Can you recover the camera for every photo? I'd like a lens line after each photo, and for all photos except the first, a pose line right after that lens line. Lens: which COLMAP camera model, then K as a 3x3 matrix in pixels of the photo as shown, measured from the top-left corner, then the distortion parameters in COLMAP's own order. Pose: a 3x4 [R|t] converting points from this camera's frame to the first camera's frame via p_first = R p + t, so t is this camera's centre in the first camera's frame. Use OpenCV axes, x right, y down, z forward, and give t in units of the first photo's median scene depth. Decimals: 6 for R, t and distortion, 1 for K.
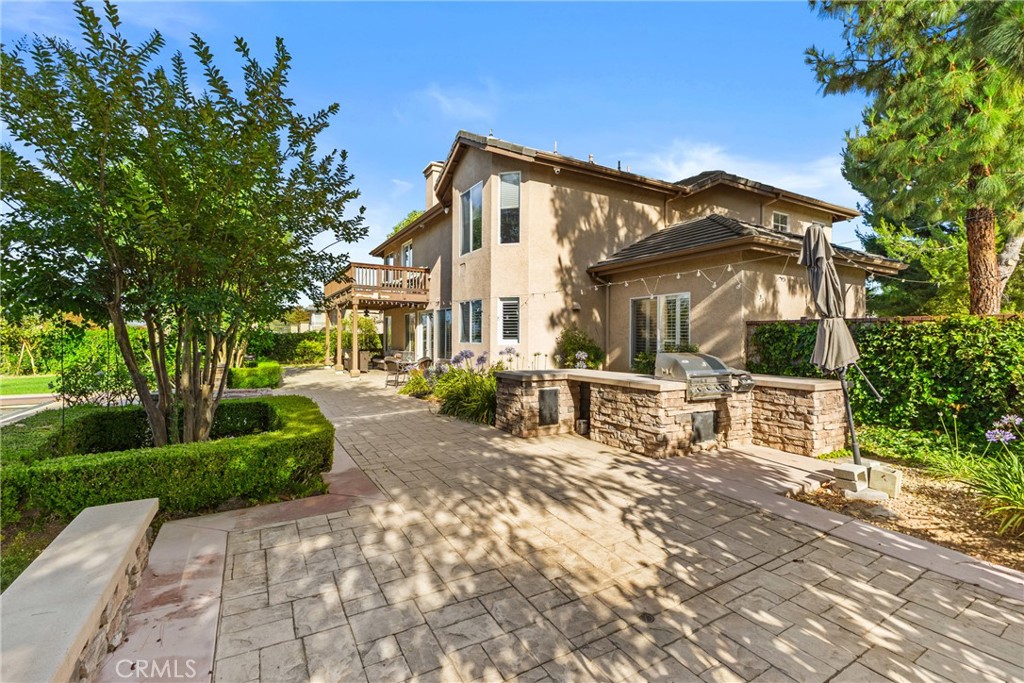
lens RADIAL K [[442.7, 0, 510.6], [0, 442.7, 340.6], [0, 0, 1]] dist [0.015933, -0.000701]
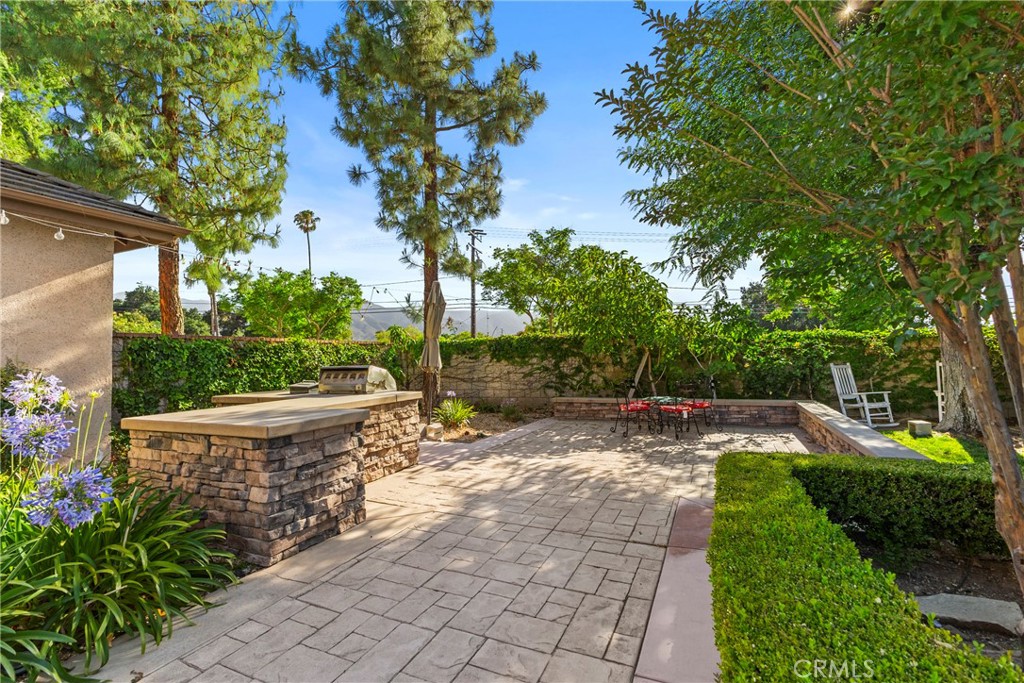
lens RADIAL K [[442.7, 0, 513.6], [0, 442.7, 340.4], [0, 0, 1]] dist [0.015933, -0.000701]
pose [[-0.573237, 0.040008, 0.818412, -0.627237], [0.027312, 0.999185, -0.029715, 0.010933], [-0.818934, 0.005319, -0.573863, 1.316007]]
